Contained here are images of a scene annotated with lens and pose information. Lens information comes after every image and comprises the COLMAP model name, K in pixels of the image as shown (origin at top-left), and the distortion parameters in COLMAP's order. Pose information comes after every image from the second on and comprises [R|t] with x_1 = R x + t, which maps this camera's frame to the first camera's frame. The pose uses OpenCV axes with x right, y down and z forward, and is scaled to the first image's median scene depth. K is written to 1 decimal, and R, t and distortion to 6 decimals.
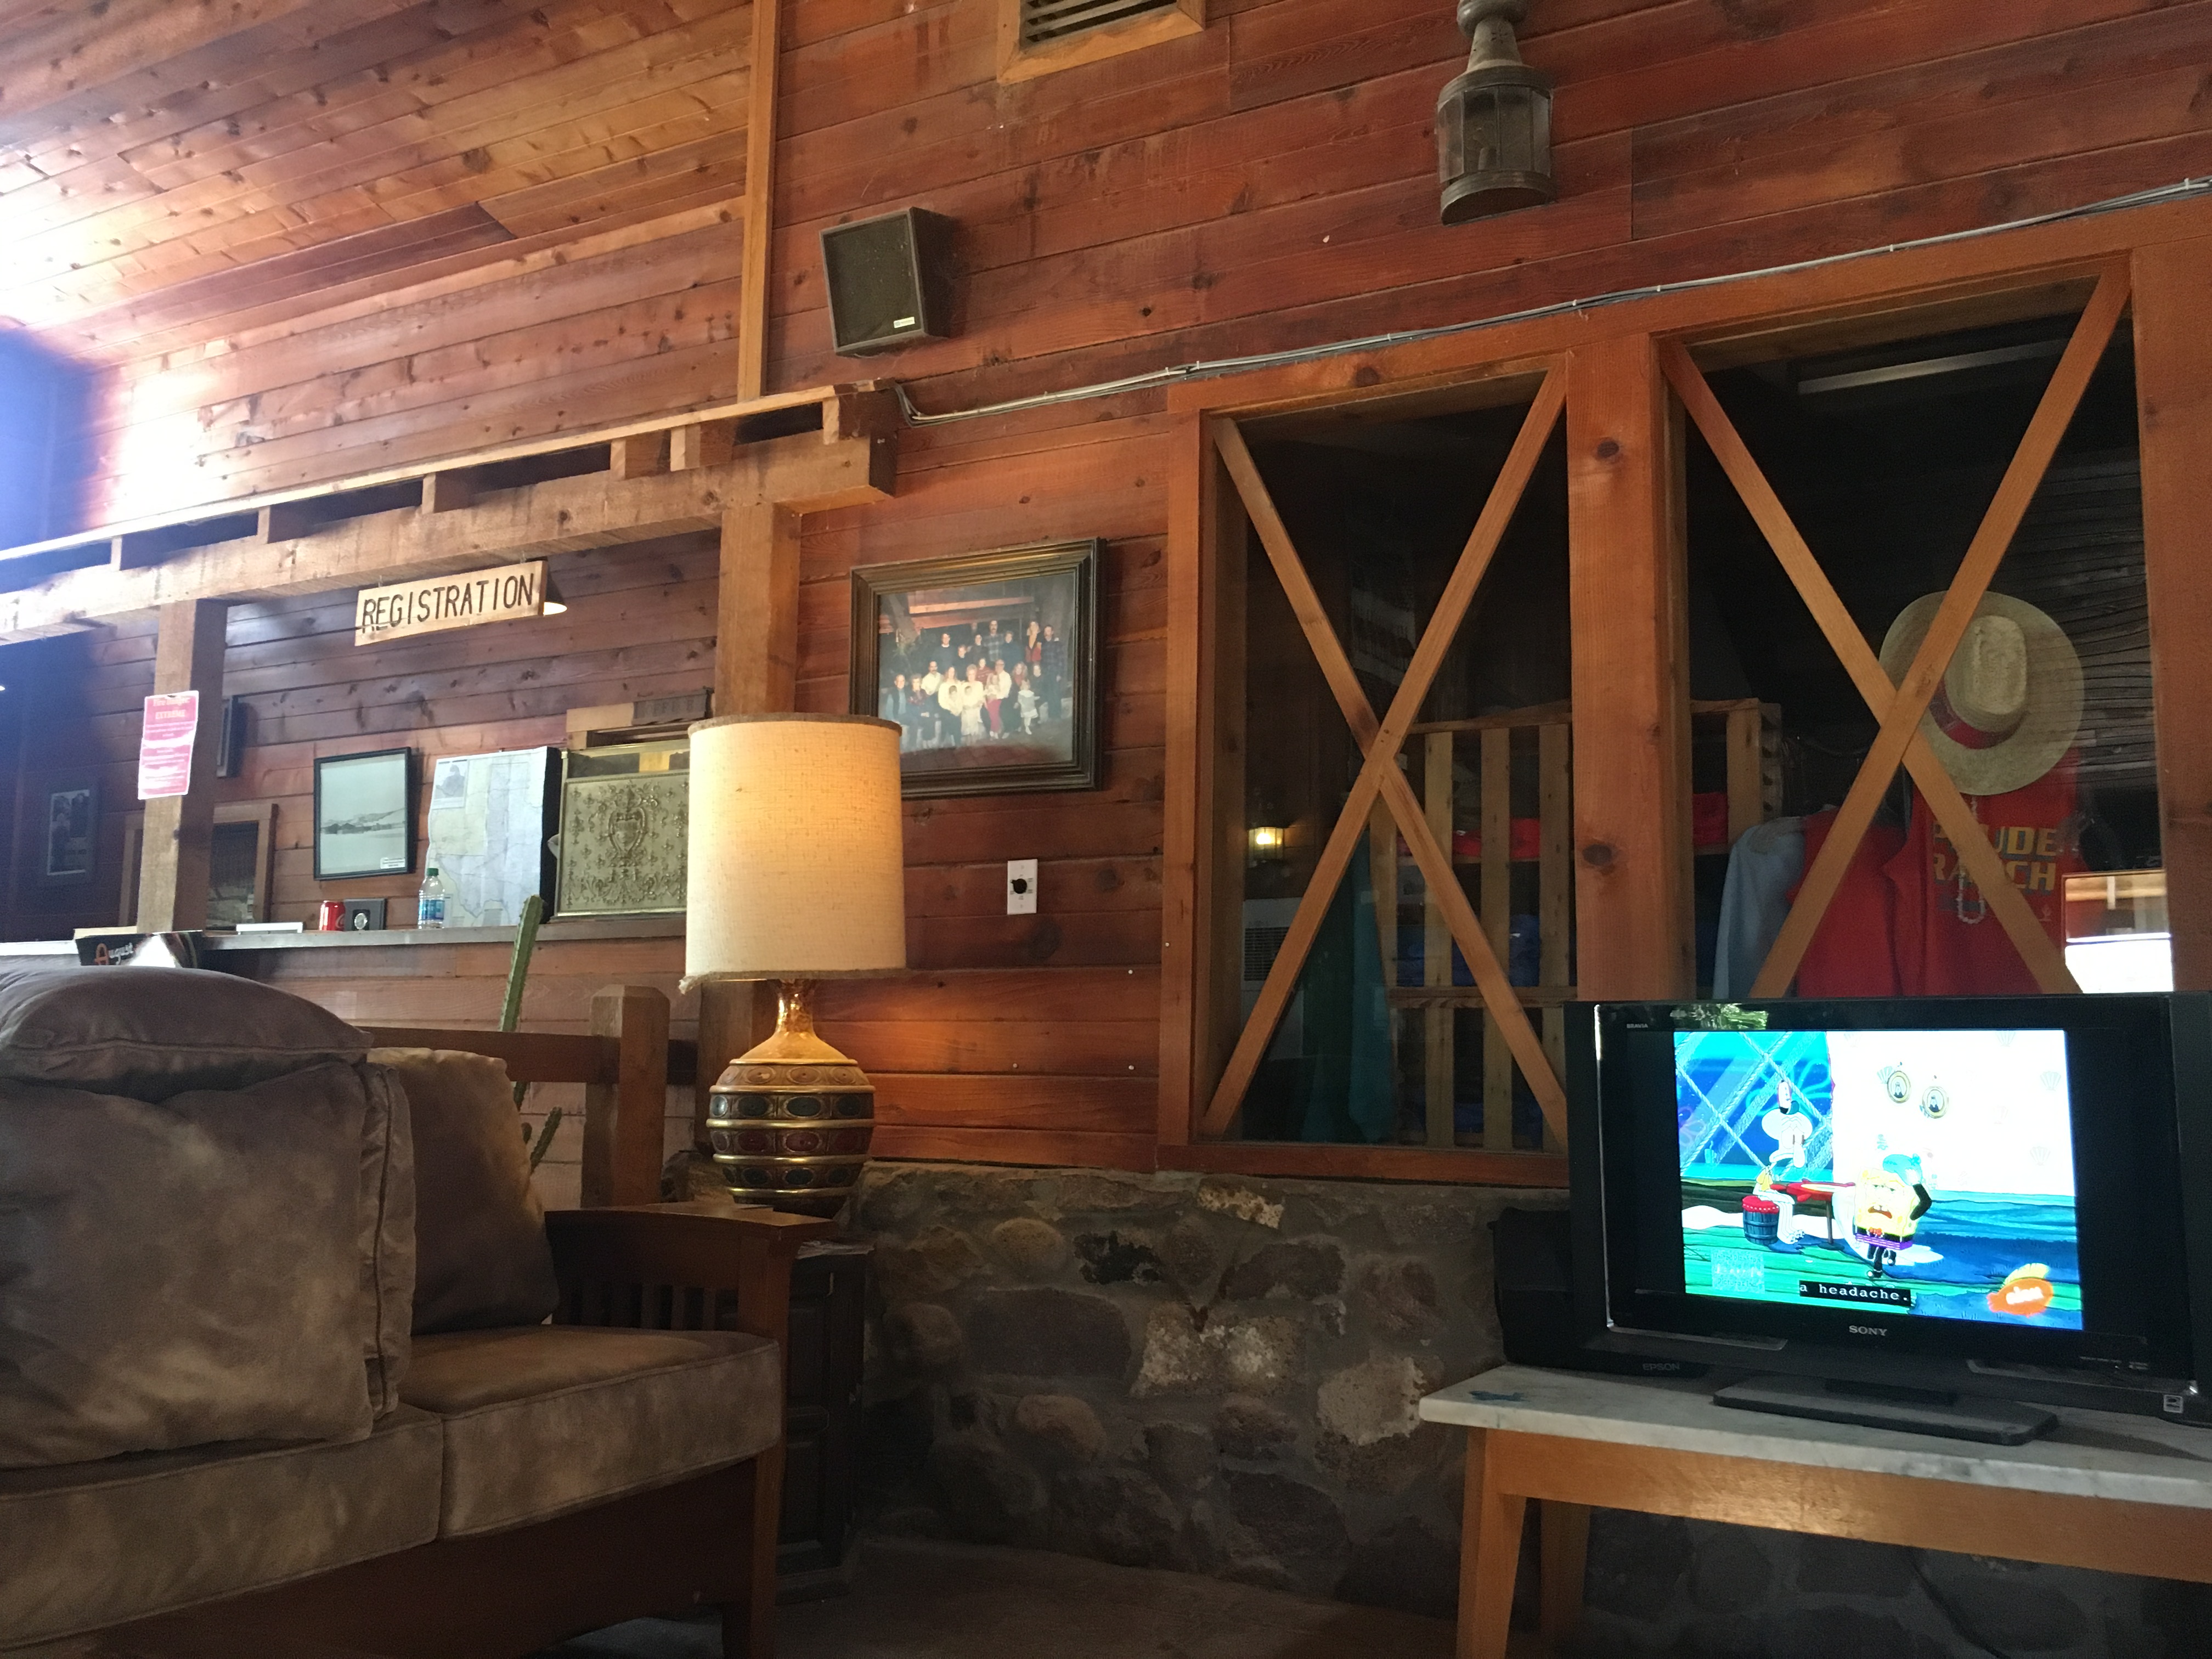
lens RADIAL K [[1864.6, 0, 1105.7], [0, 1864.6, 821.3], [0, 0, 1]] dist [0.046920, -0.068451]
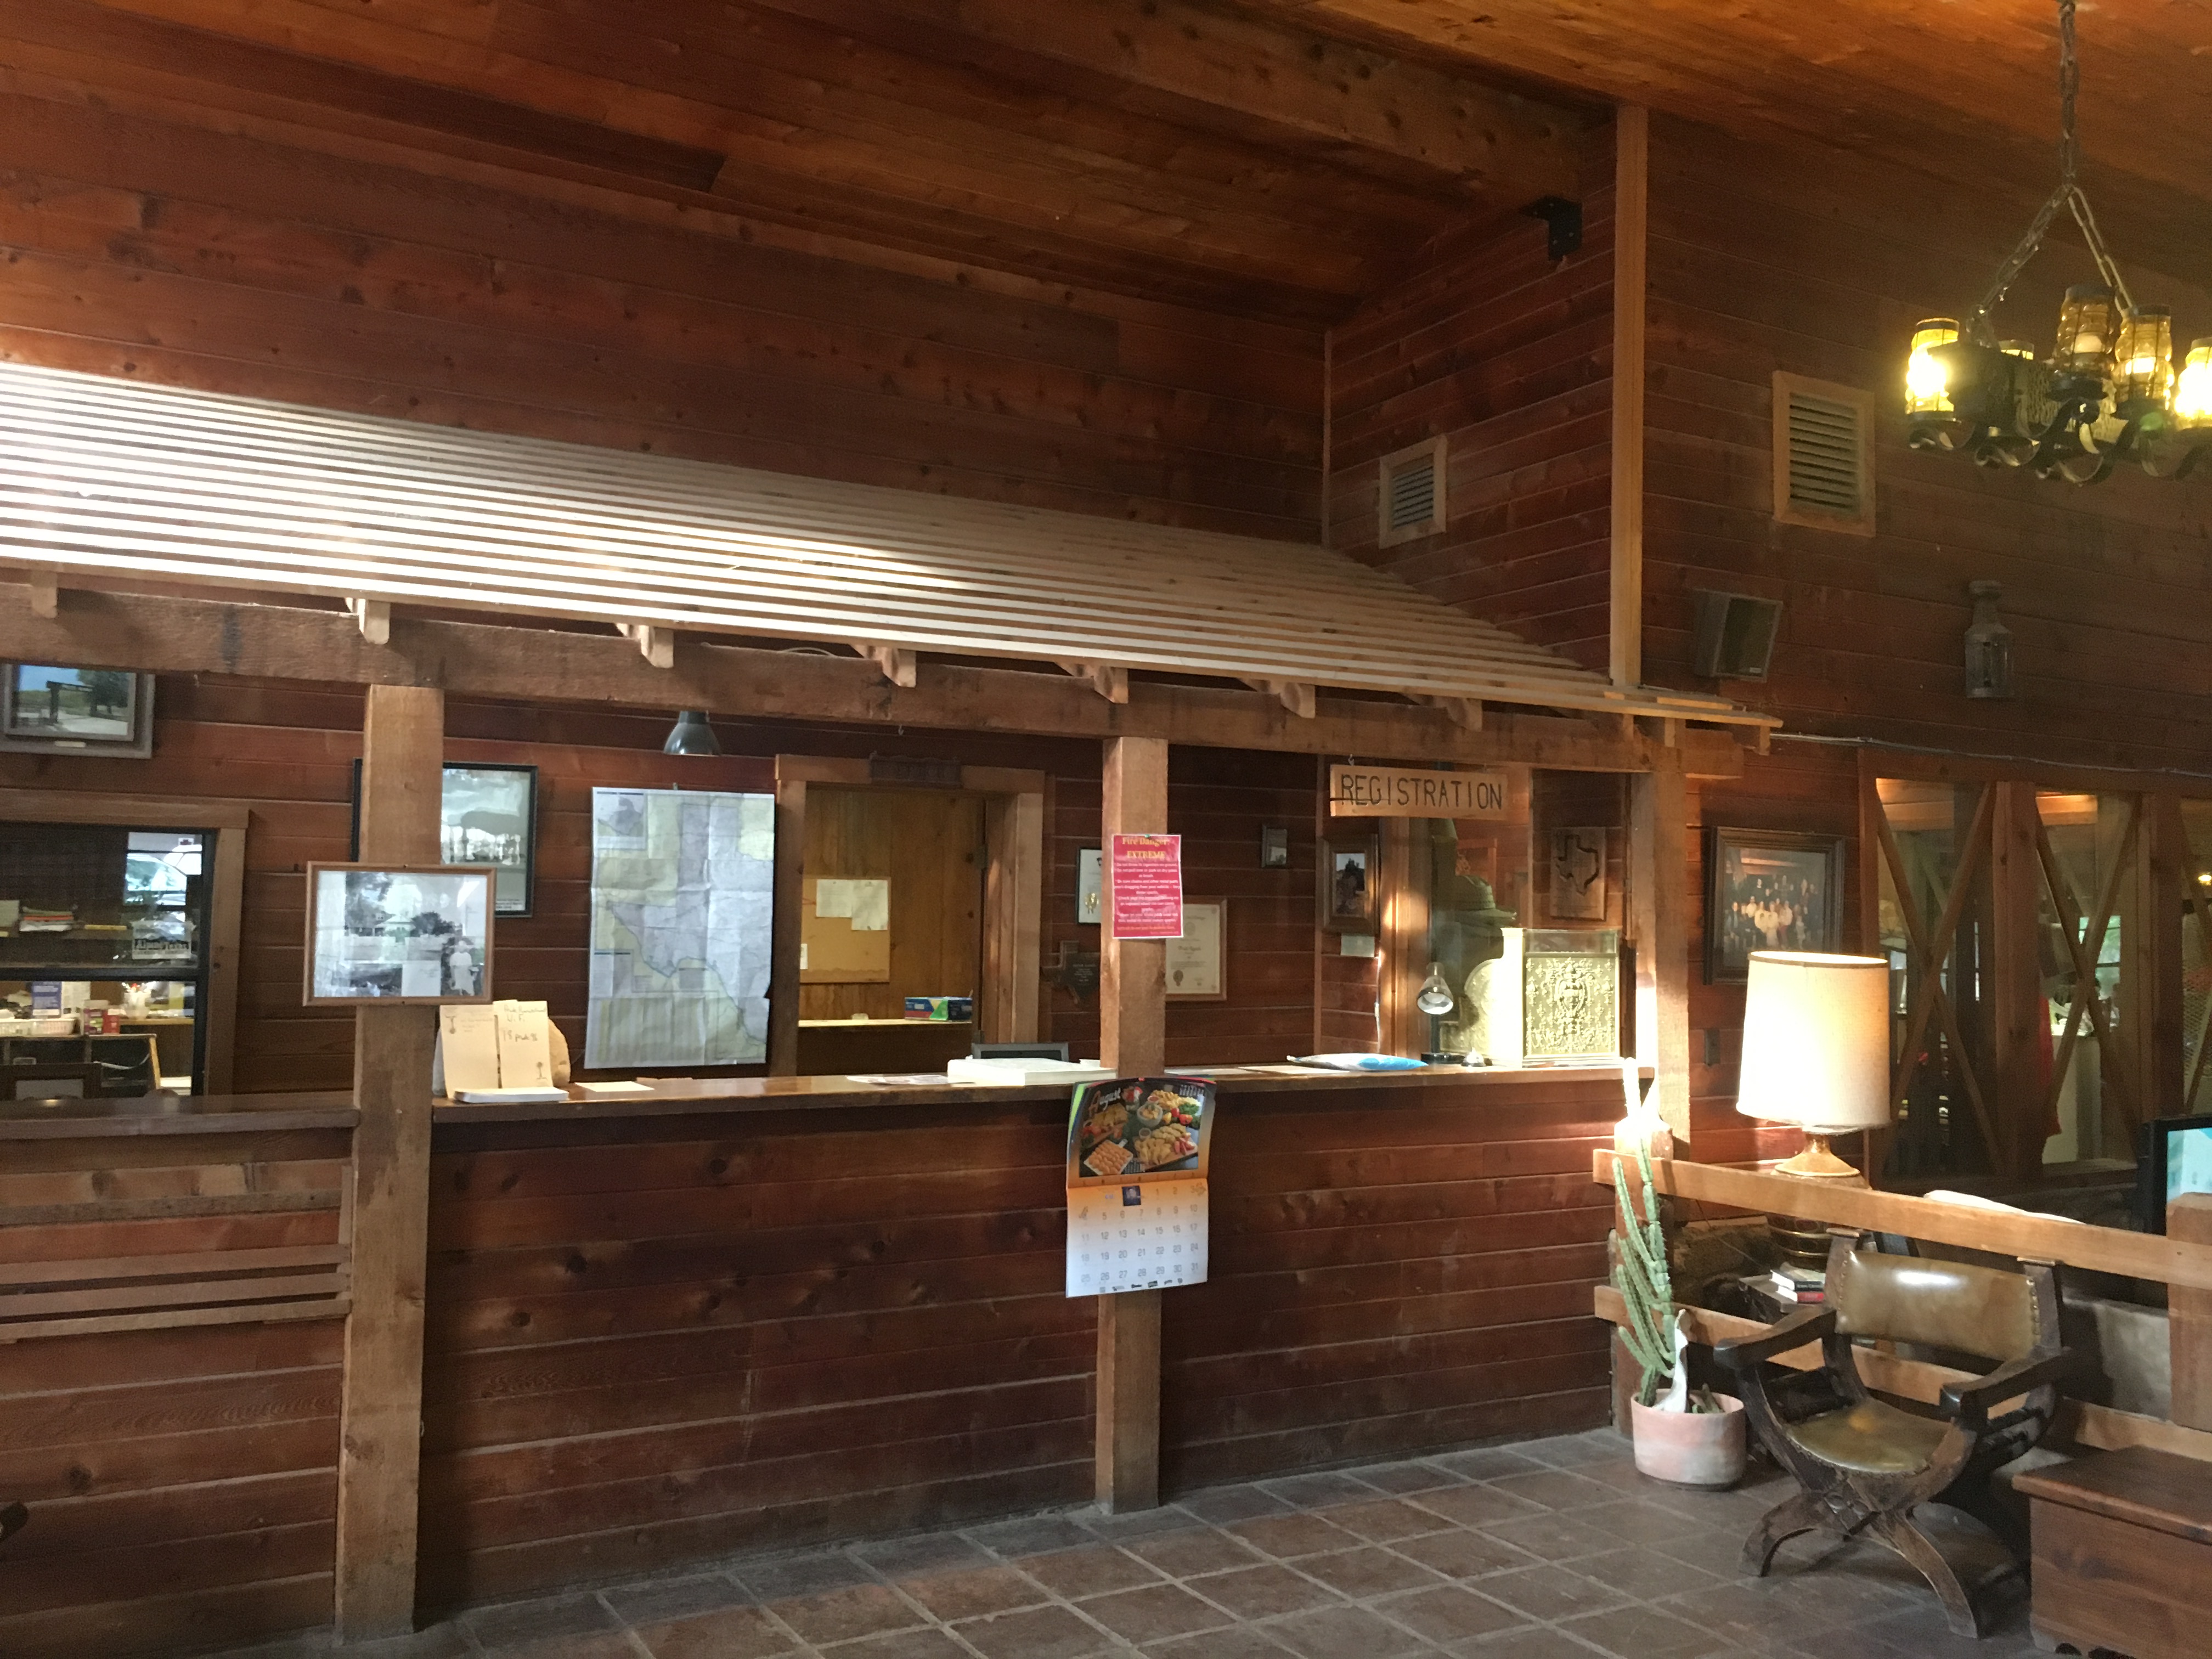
lens RADIAL K [[1864.6, 0, 1098.0], [0, 1864.6, 827.4], [0, 0, 1]] dist [0.046920, -0.068451]
pose [[0.524944, 0.035268, 0.850406, -1.578045], [-0.122652, 0.991847, 0.034578, -0.119379], [-0.842253, -0.122456, 0.524990, 0.596425]]
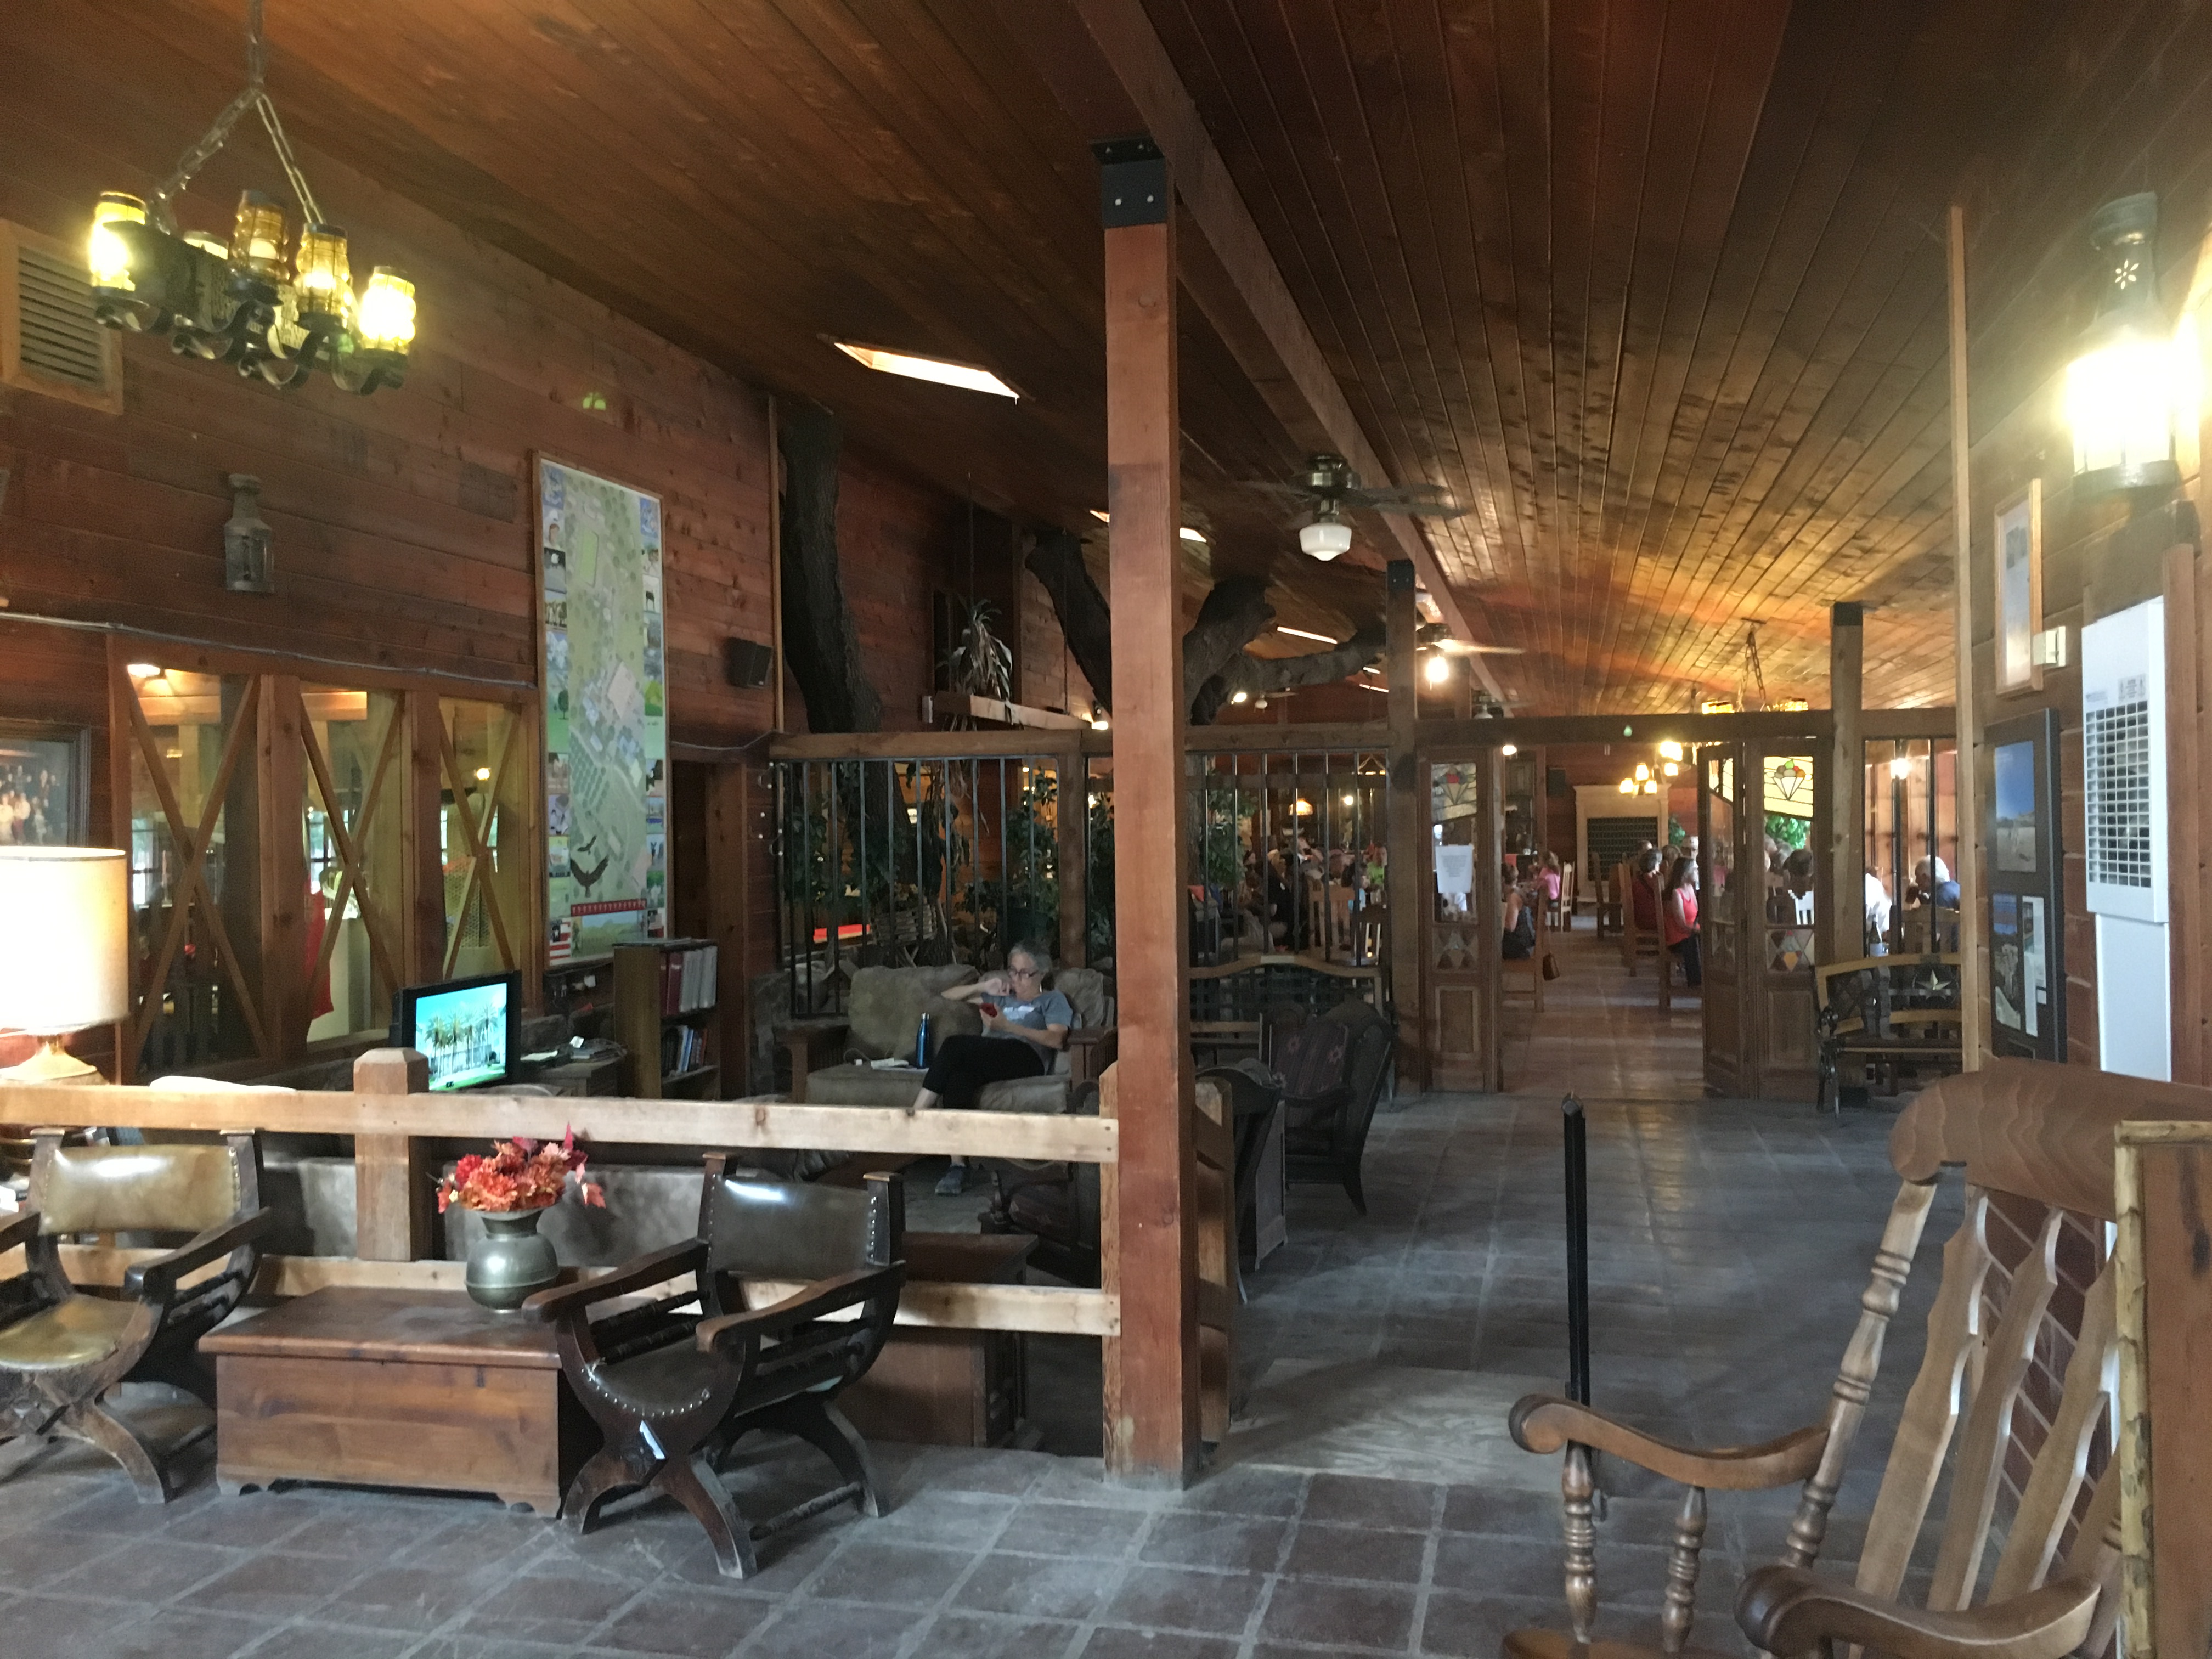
lens RADIAL K [[1864.6, 0, 1105.7], [0, 1864.6, 833.1], [0, 0, 1]] dist [0.046920, -0.068451]
pose [[-0.264780, -0.017861, 0.964143, -1.589270], [-0.123555, 0.992216, -0.015550, -0.125393], [-0.956361, -0.123242, -0.264926, 0.506947]]
